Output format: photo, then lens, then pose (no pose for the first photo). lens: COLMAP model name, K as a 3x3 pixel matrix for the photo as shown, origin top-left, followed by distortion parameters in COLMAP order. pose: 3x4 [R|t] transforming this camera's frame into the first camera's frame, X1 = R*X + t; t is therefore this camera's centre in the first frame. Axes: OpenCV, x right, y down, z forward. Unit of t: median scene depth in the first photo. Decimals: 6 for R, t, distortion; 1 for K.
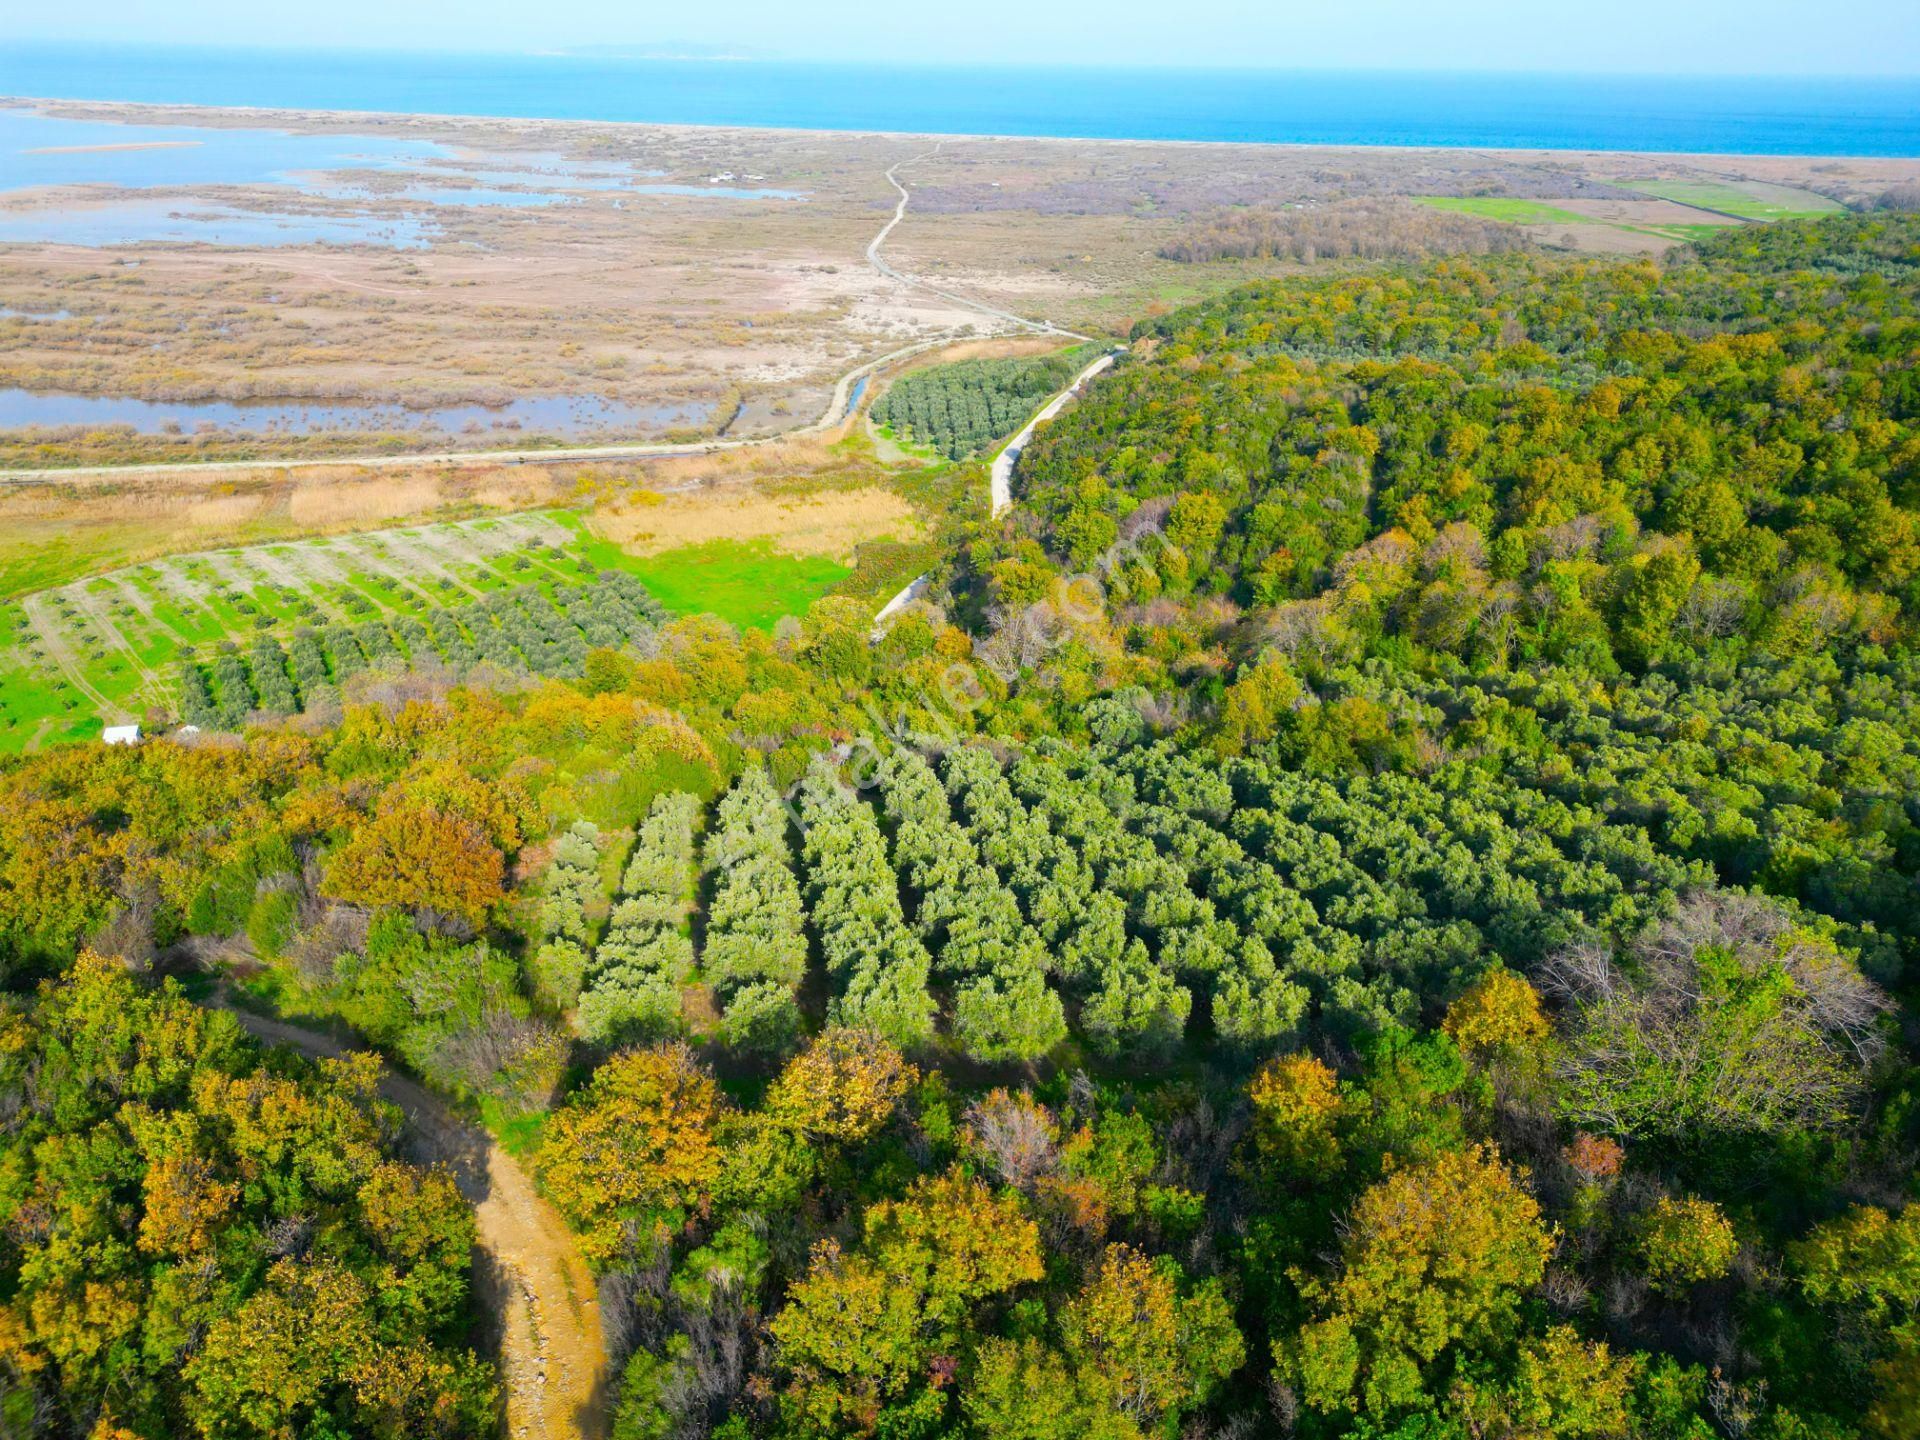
lens RADIAL K [[1350.2, 0, 962.7], [0, 1350.2, 707.8], [0, 0, 1]] dist [0.060966, -0.055846]
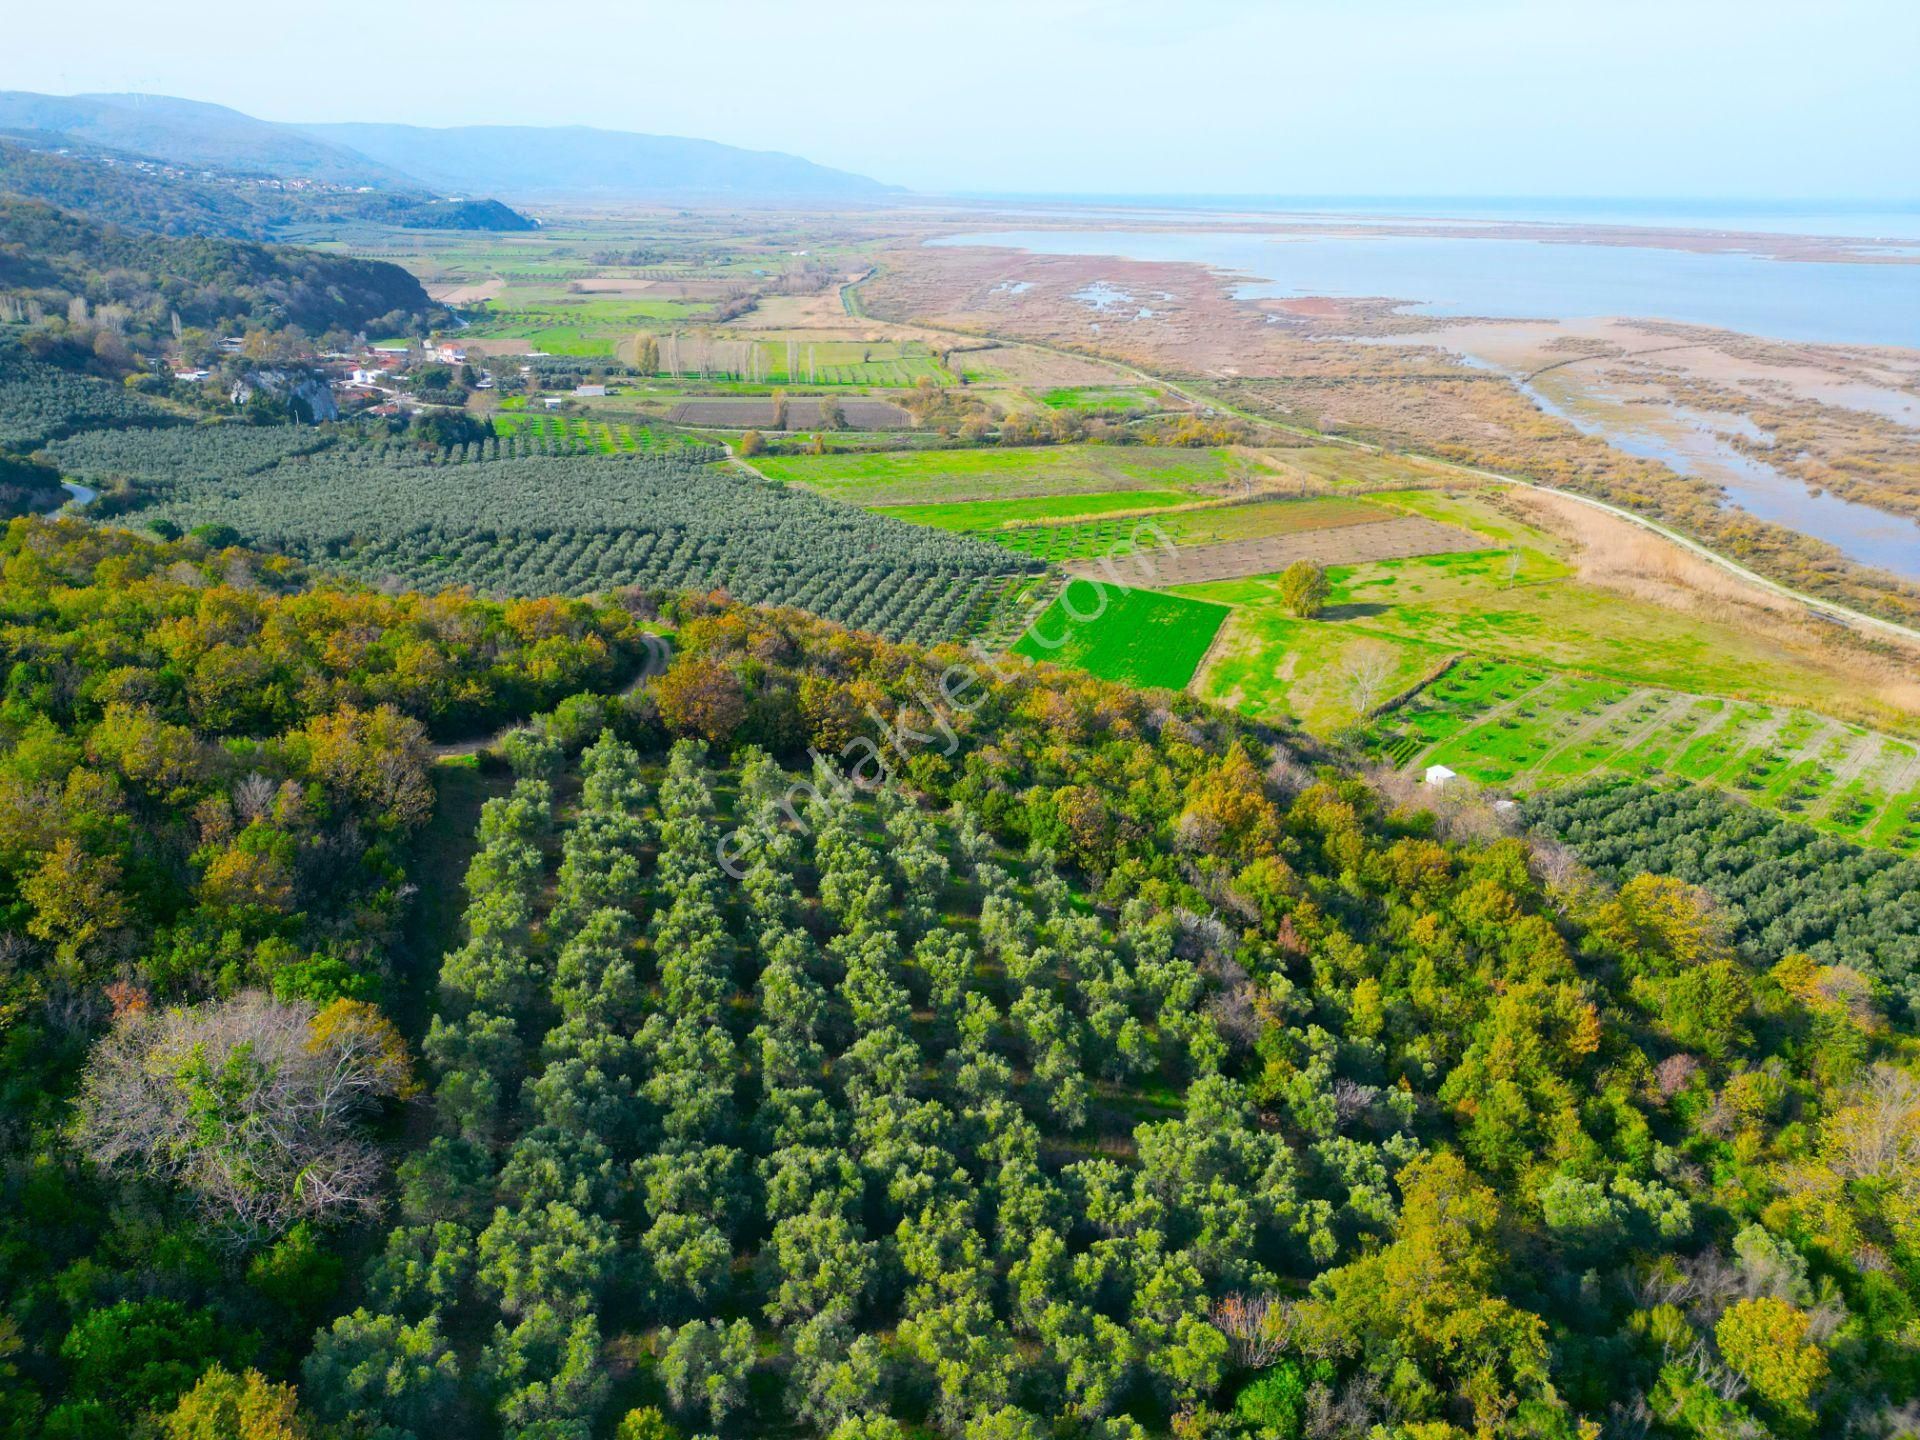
lens RADIAL K [[1342.5, 0, 960.0], [0, 1342.5, 720.0], [0, 0, 1]] dist [0.072923, -0.070953]
pose [[0.093610, 0.351100, -0.931647, 0.142770], [-0.439701, 0.854132, 0.277708, -0.054428], [0.893253, 0.383650, 0.234334, 0.110215]]
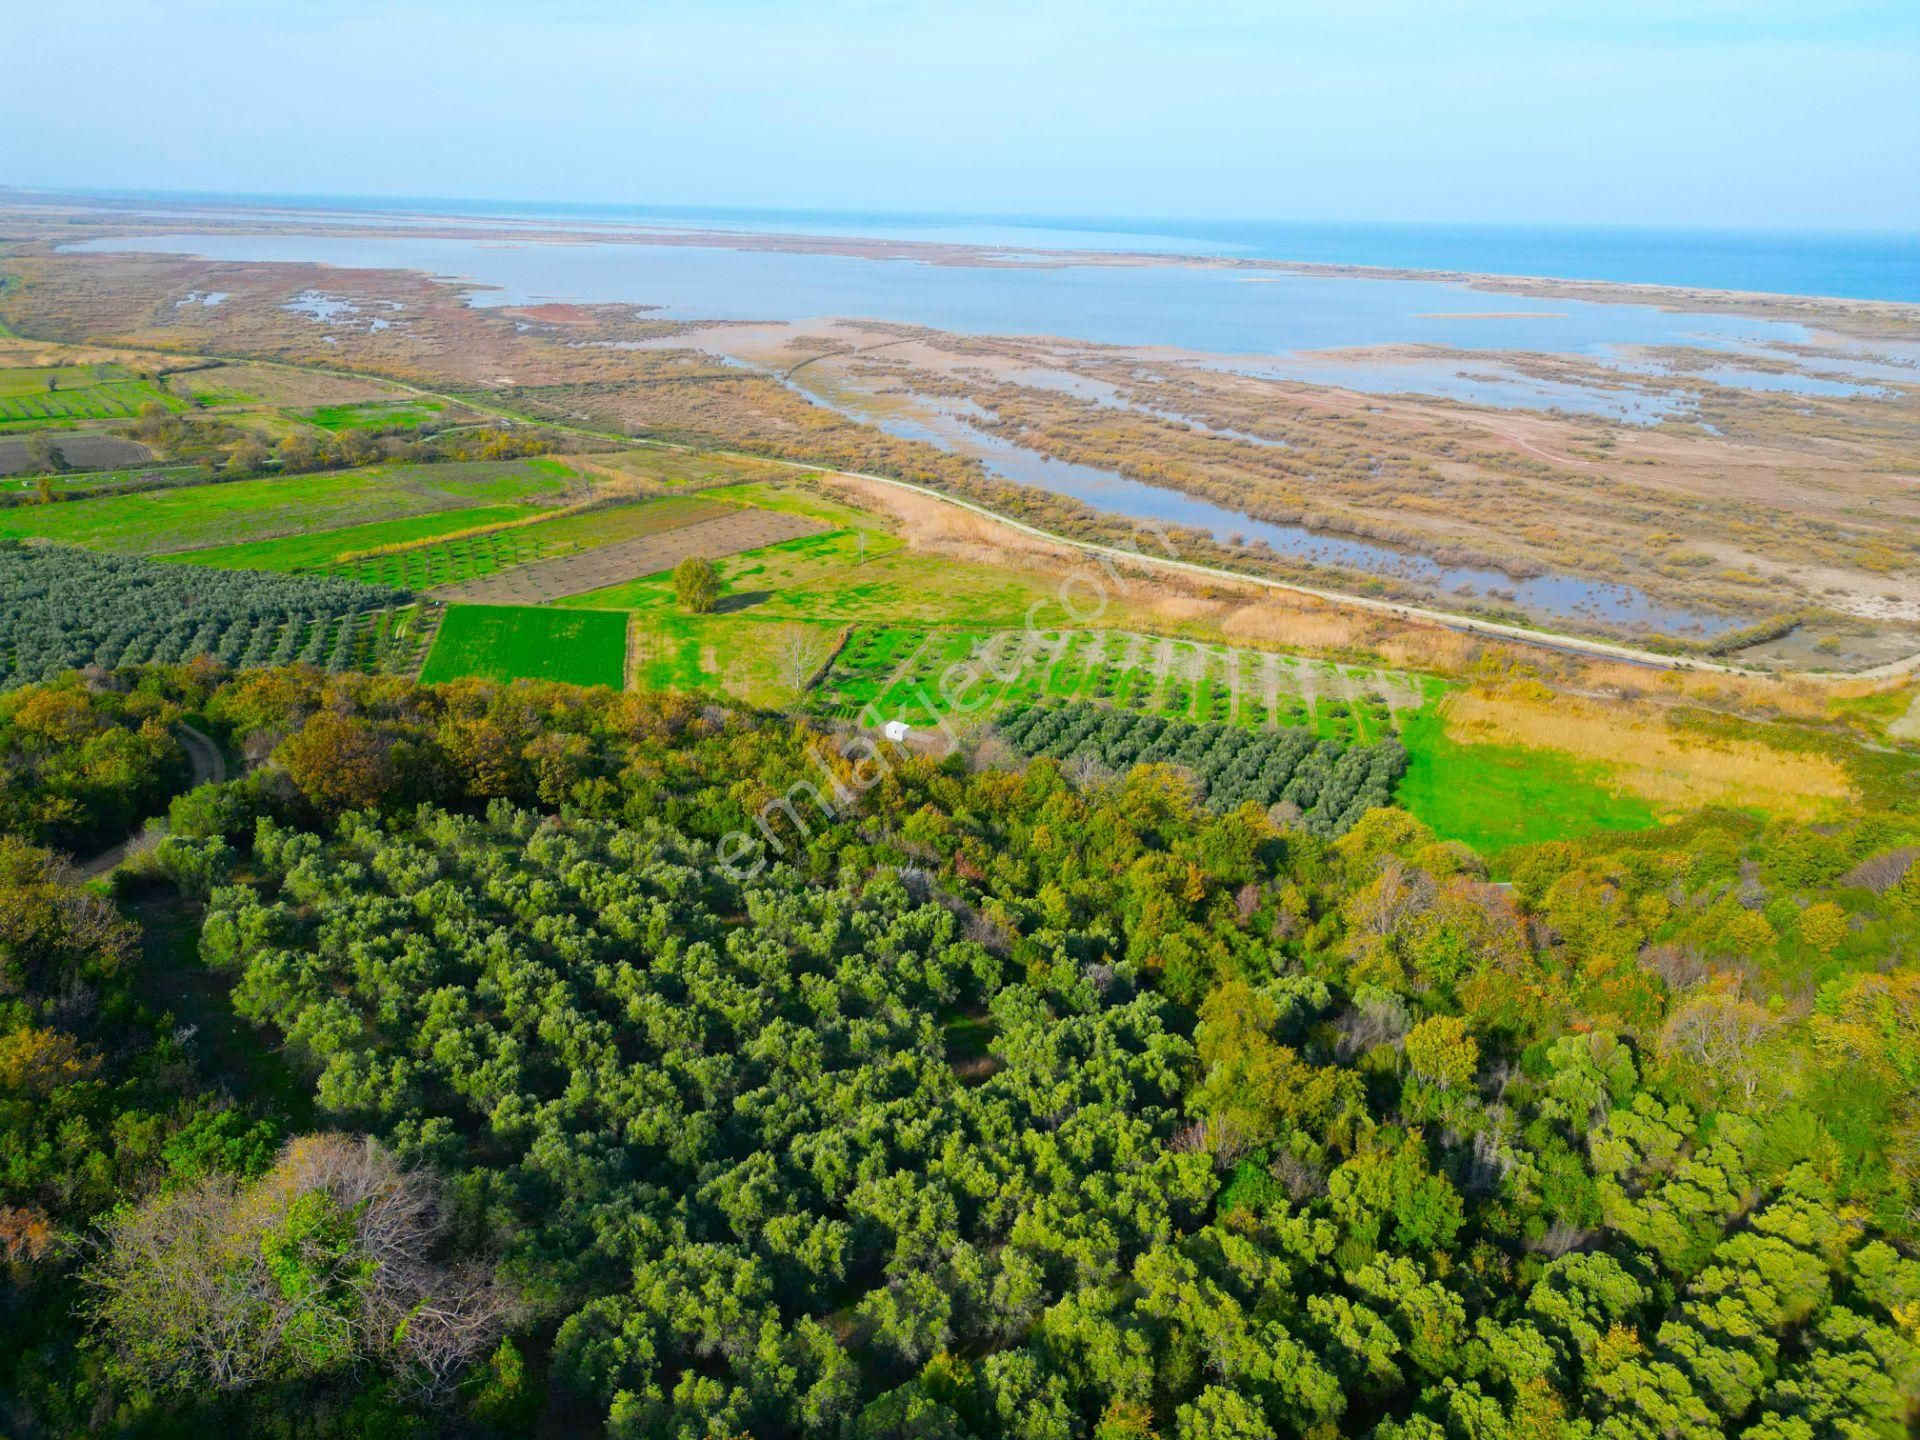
lens RADIAL K [[1342.5, 0, 960.0], [0, 1342.5, 720.0], [0, 0, 1]] dist [0.072923, -0.070953]
pose [[0.596345, 0.281044, -0.751922, 0.133870], [-0.357312, 0.931730, 0.064868, -0.031502], [0.718819, 0.229987, 0.656053, 0.061748]]
